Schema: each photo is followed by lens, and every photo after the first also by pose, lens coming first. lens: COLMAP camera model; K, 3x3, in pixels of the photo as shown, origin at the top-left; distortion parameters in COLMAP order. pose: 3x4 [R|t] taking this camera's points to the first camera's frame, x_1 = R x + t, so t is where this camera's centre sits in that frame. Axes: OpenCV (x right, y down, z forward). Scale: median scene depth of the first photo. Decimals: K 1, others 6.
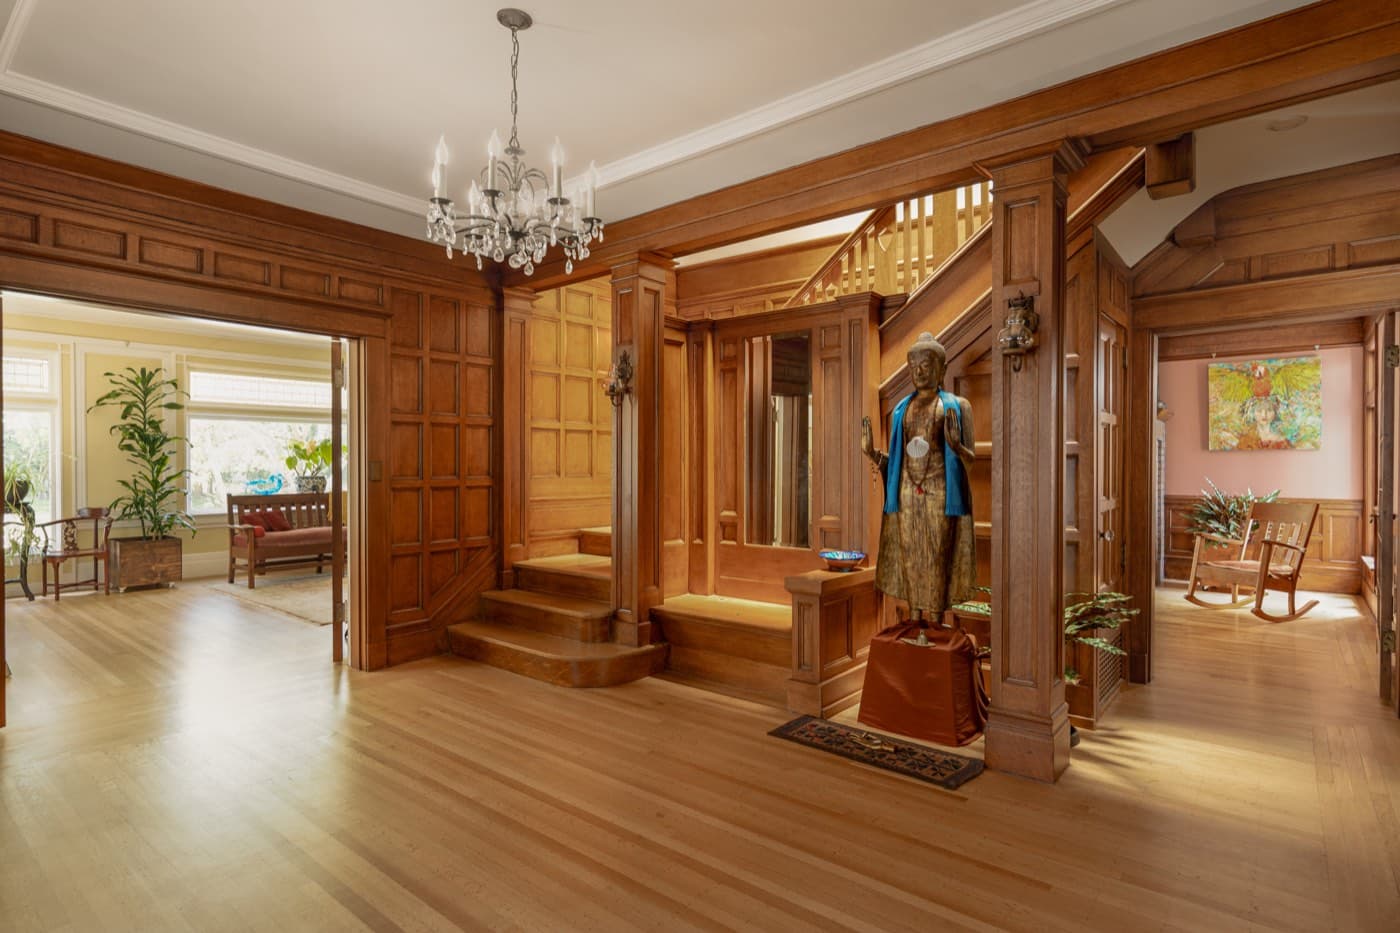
lens RADIAL K [[707.6, 0, 696.1], [0, 707.6, 460.8], [0, 0, 1]] dist [0.004680, 0.000064]
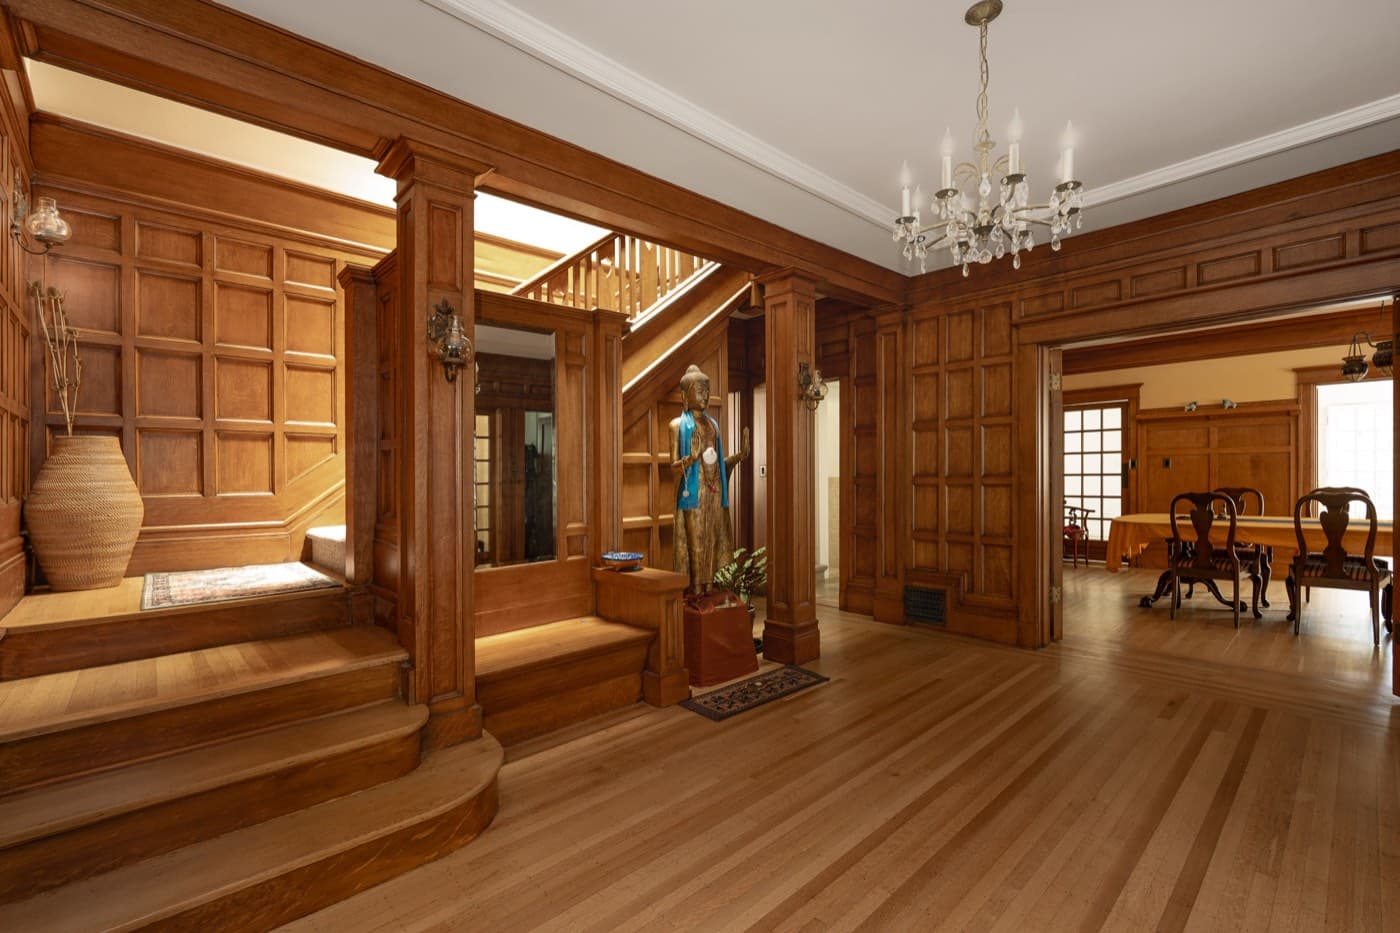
lens RADIAL K [[605.5, 0, 707.7], [0, 605.5, 477.3], [0, 0, 1]] dist [0.000677, -0.000010]
pose [[0.140352, -0.007726, 0.990072, -0.718789], [0.008028, 0.999946, 0.006665, 0.011641], [-0.990069, 0.007013, 0.140406, 0.797408]]
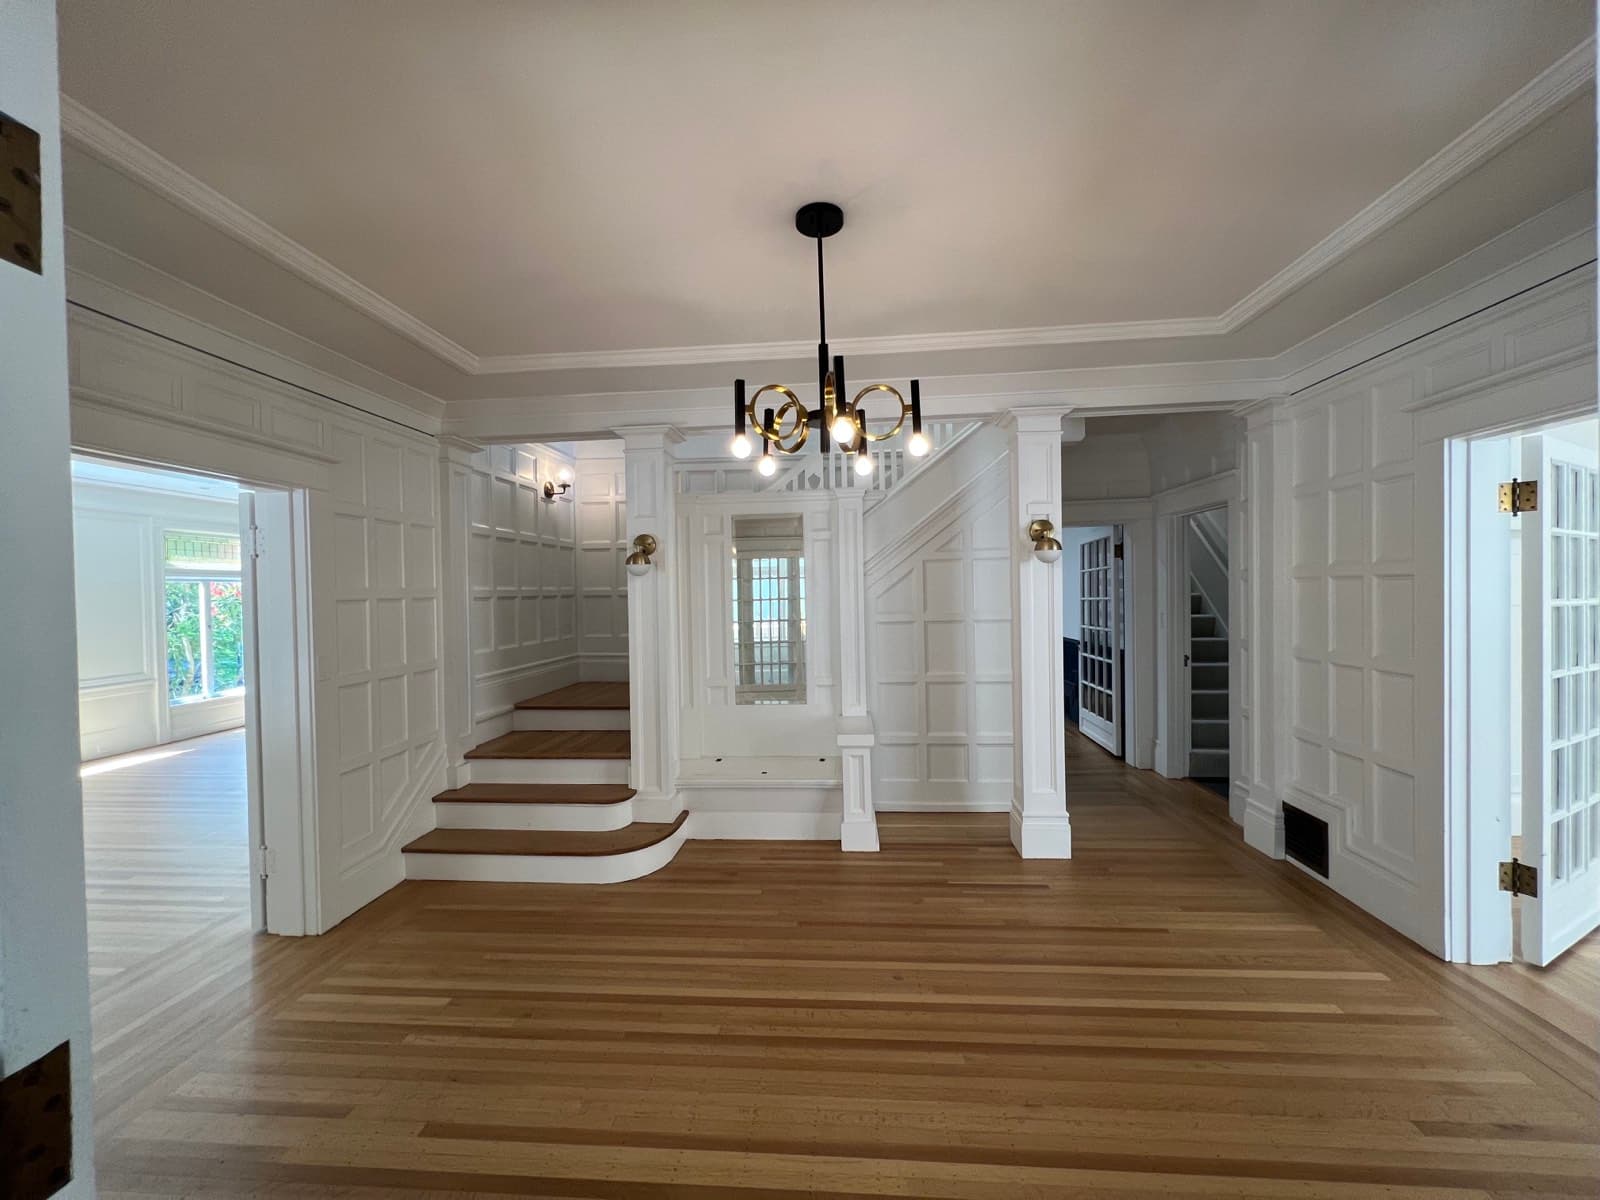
lens RADIAL K [[633.4, 0, 800.8], [0, 633.4, 596.6], [0, 0, 1]] dist [0.001336, 0.000077]
pose [[0.833236, -0.023699, 0.552410, -0.484539], [0.022231, 0.999709, 0.009356, -0.069447], [-0.552471, 0.004485, 0.833520, 0.182719]]
